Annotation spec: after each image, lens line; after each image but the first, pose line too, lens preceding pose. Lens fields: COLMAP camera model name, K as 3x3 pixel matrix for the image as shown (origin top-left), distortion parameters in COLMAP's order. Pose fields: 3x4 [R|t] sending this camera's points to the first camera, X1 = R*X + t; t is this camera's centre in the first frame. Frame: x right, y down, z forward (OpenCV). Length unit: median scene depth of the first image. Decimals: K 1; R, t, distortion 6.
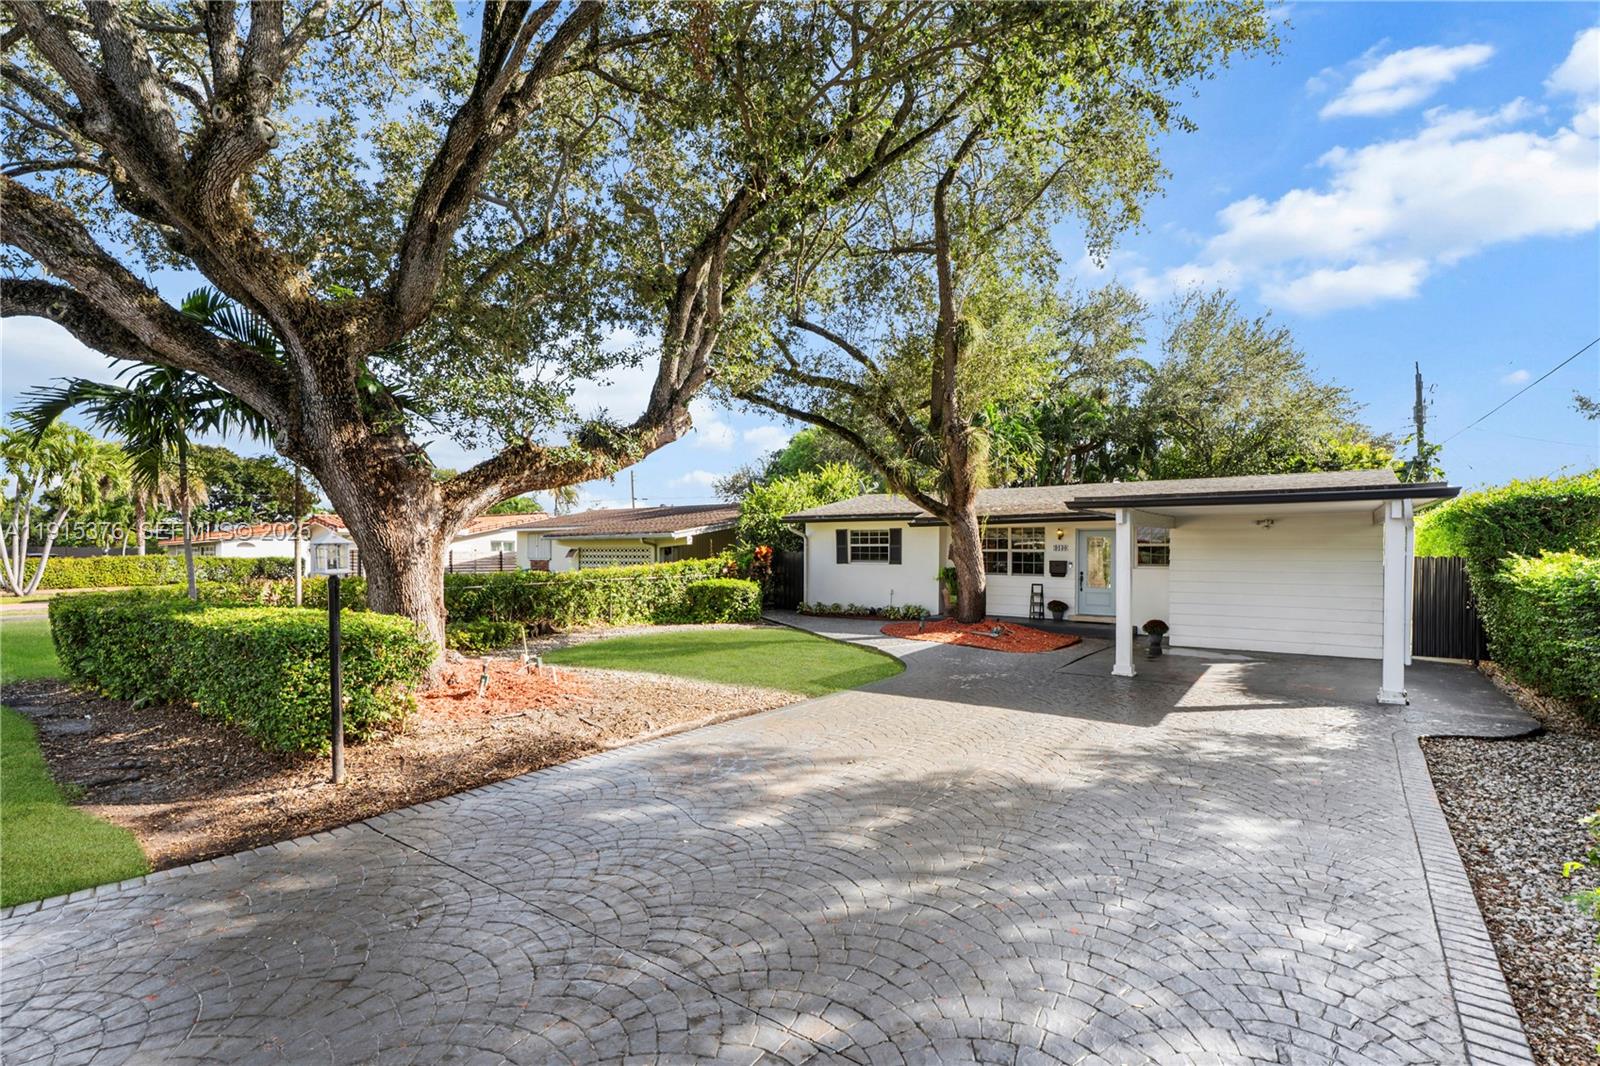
lens RADIAL K [[691.0, 0, 803.1], [0, 691.0, 560.1], [0, 0, 1]] dist [0.001281, 0.000005]
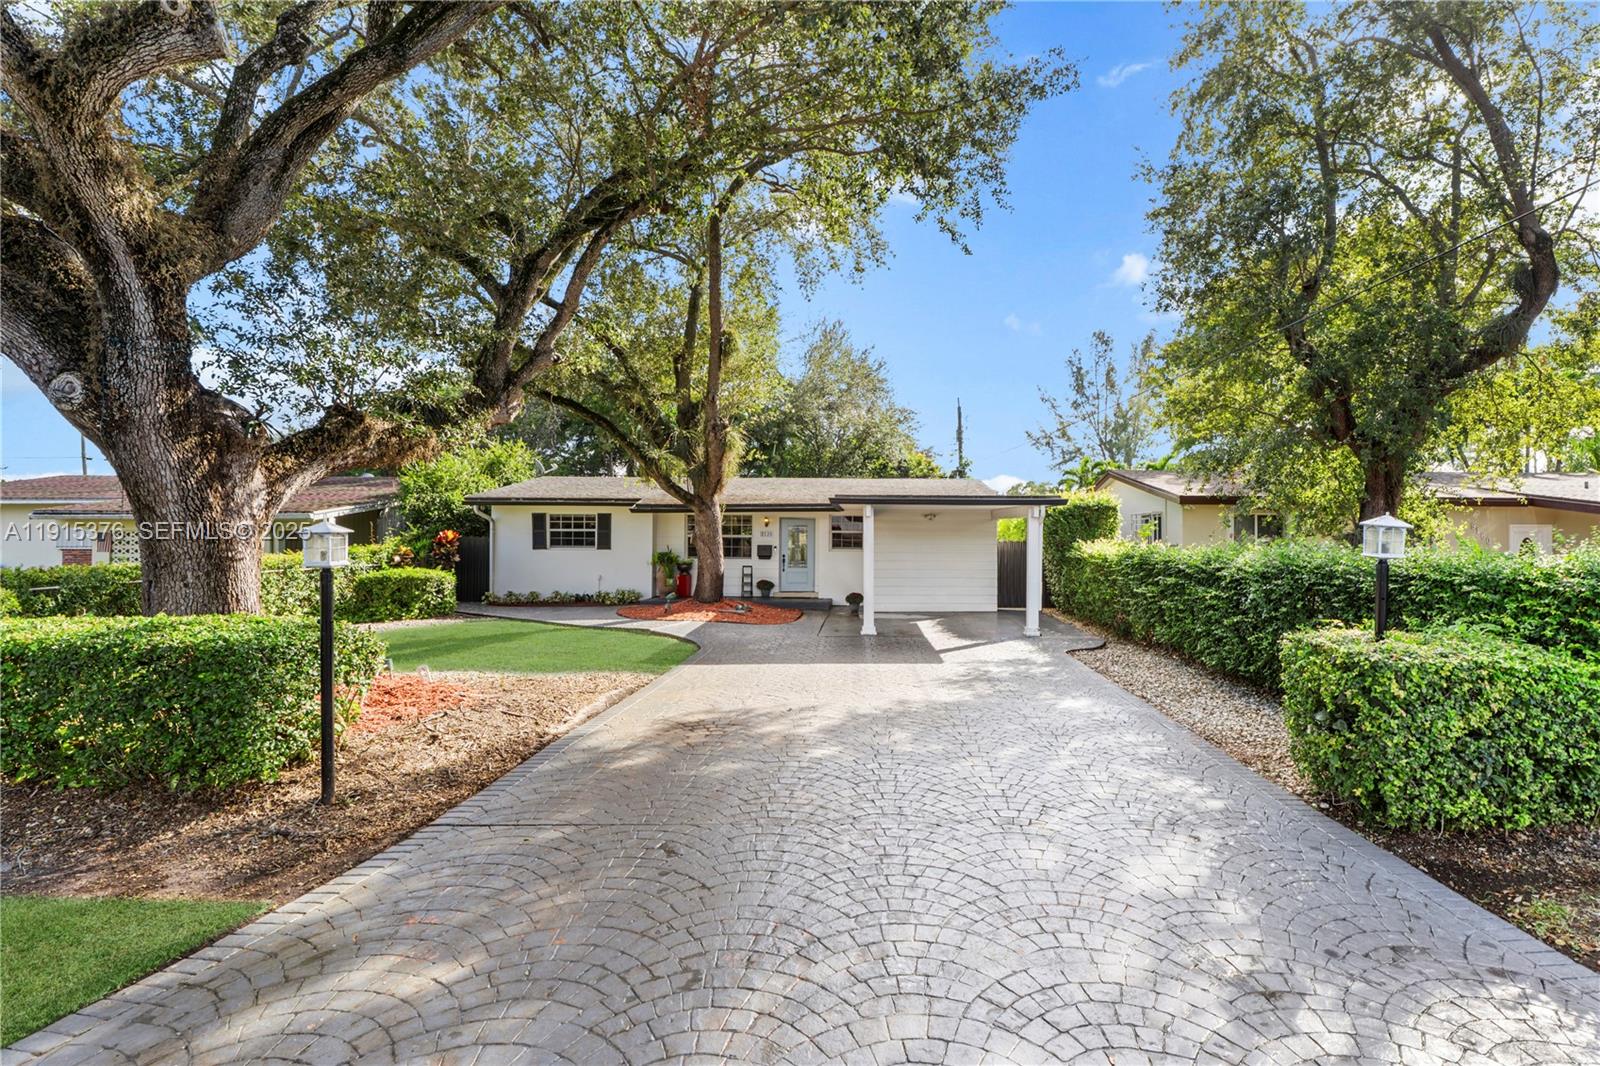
lens RADIAL K [[728.8, 0, 803.5], [0, 728.8, 535.7], [0, 0, 1]] dist [0.001298, 0.000132]
pose [[0.834183, 0.001629, 0.551486, -0.234651], [0.004761, 0.999937, -0.010154, -0.002272], [-0.551467, 0.011096, 0.834123, -0.039262]]
